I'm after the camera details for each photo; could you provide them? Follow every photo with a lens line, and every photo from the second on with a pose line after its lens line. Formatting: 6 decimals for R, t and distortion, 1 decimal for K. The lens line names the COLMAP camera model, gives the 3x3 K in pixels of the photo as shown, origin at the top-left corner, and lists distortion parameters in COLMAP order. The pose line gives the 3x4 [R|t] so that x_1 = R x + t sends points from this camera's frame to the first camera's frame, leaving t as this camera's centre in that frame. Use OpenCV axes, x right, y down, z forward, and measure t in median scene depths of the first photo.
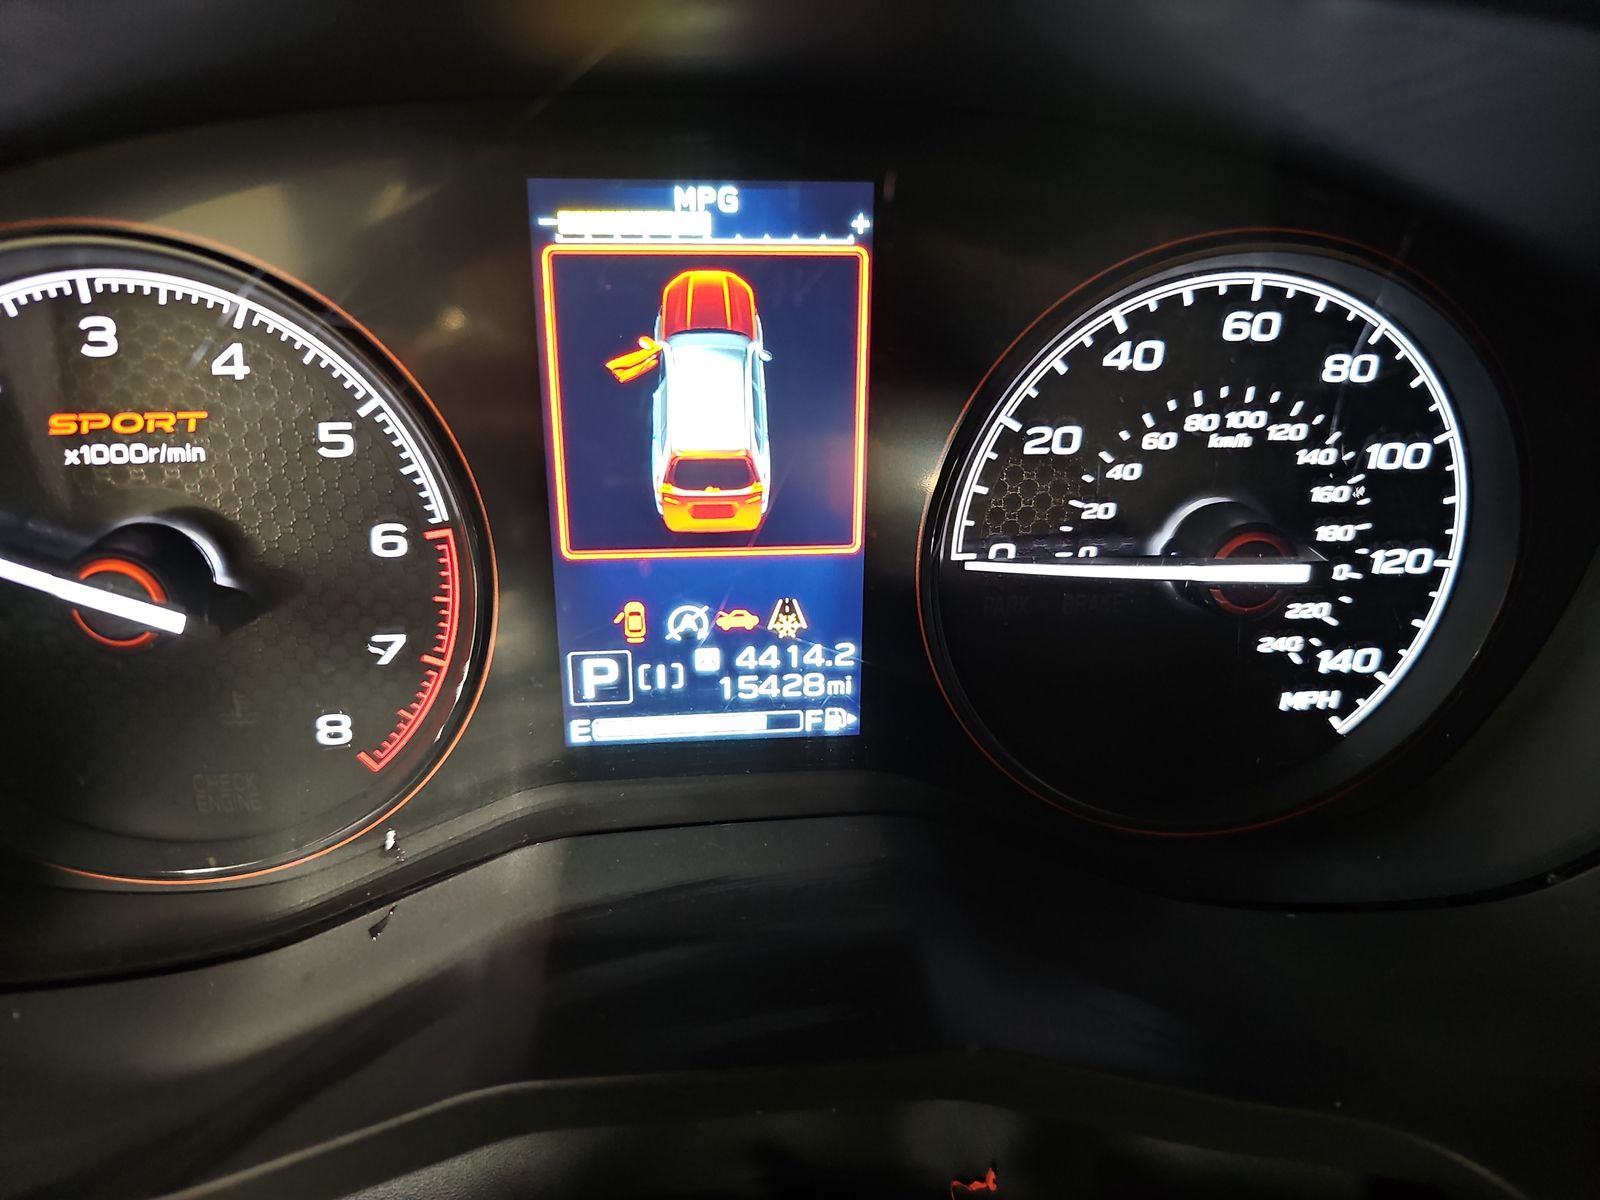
lens RADIAL K [[1047.6, 0, 797.3], [0, 1047.6, 599.0], [0, 0, 1]] dist [0.003342, -0.022141]
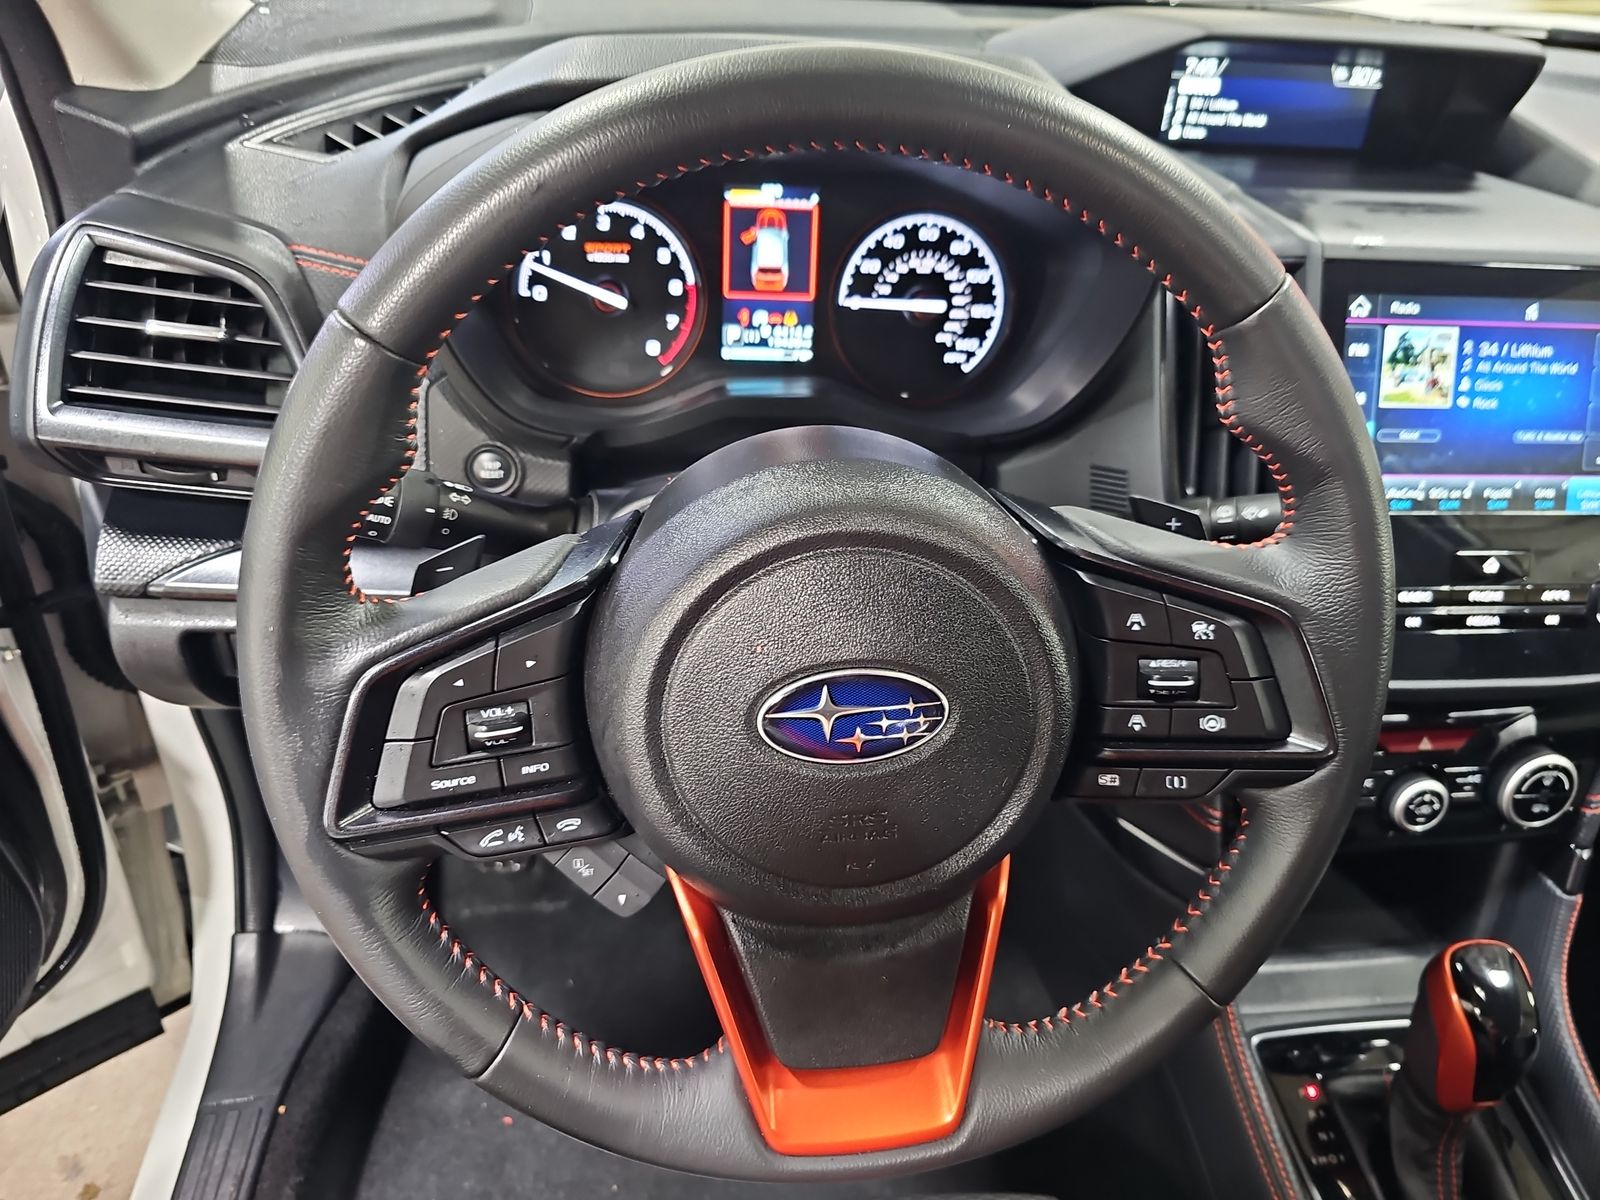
lens RADIAL K [[1047.6, 0, 790.7], [0, 1047.6, 598.8], [0, 0, 1]] dist [0.003342, -0.022141]
pose [[0.998862, 0.019925, 0.043327, -0.135961], [-0.020566, 0.999685, 0.014391, 0.863889], [-0.043027, -0.015266, 0.998957, -2.343494]]
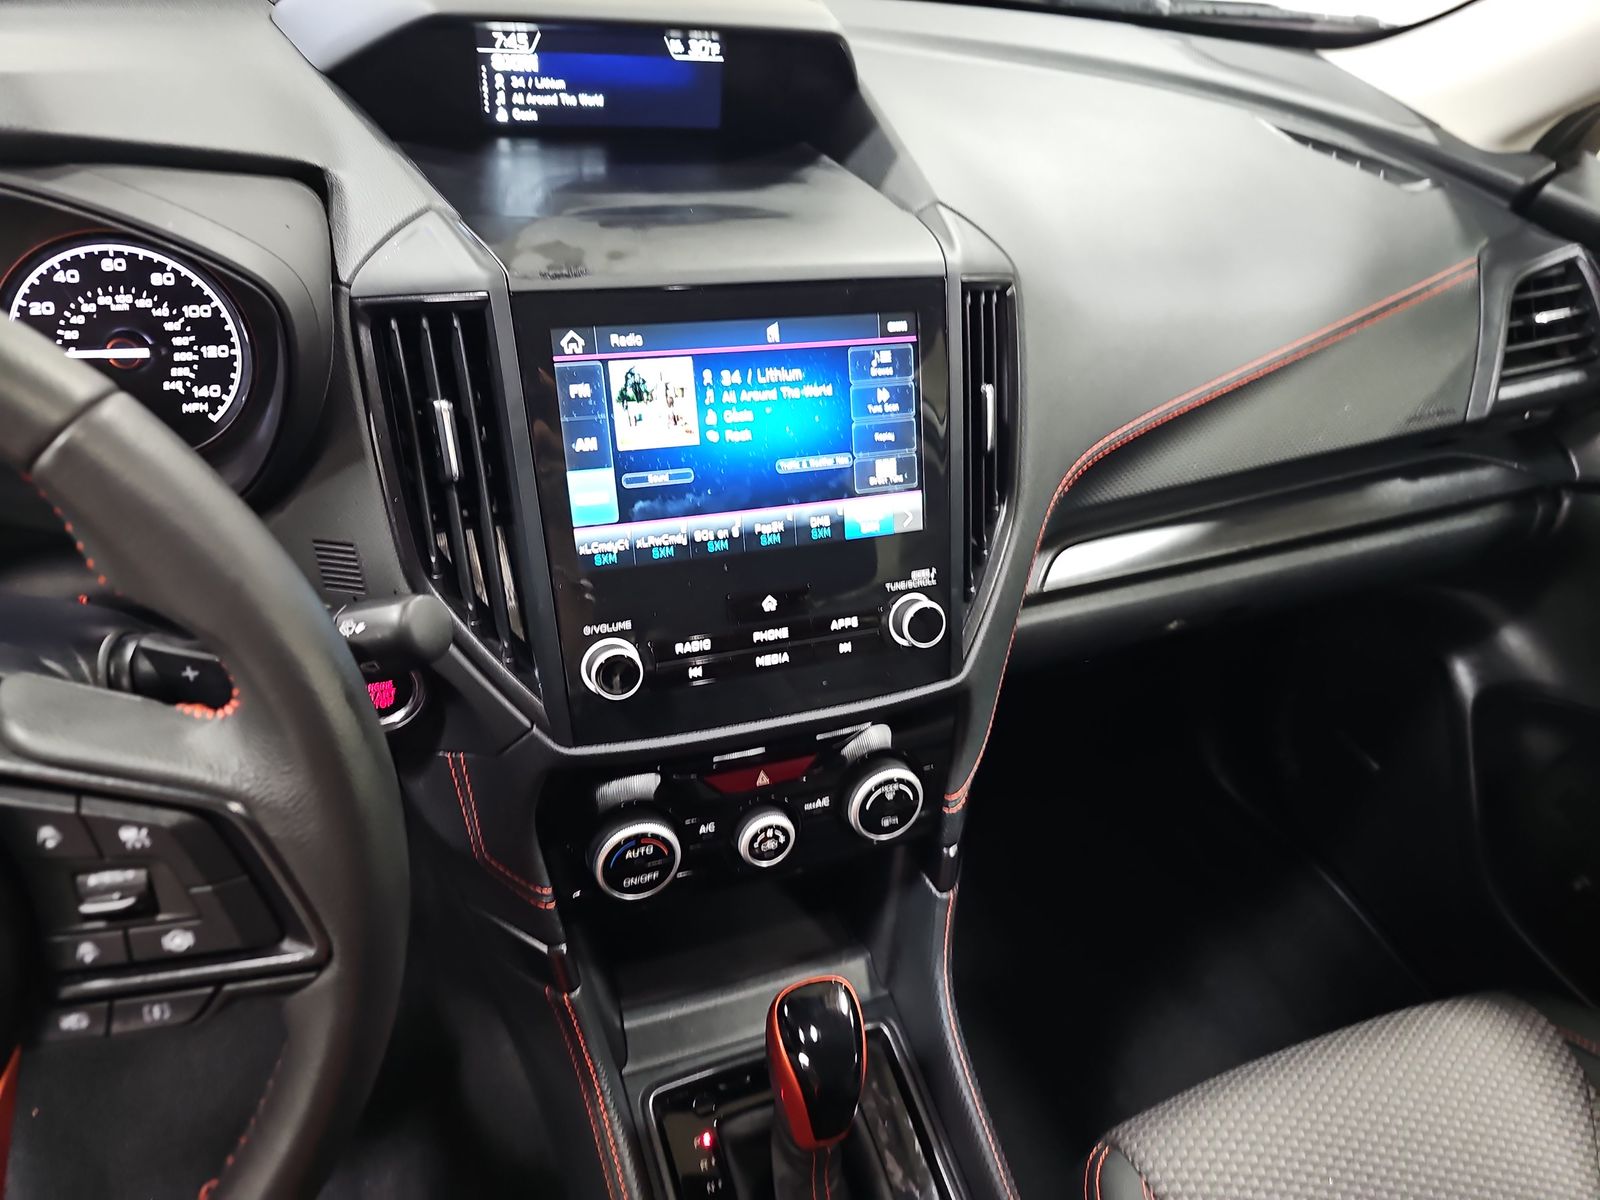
lens RADIAL K [[1047.6, 0, 803.8], [0, 1047.6, 609.6], [0, 0, 1]] dist [0.003342, -0.022141]
pose [[0.954059, -0.103419, 0.281206, 1.280090], [0.080045, 0.992405, 0.093405, 0.527671], [-0.288730, -0.066605, 0.955091, -2.197617]]
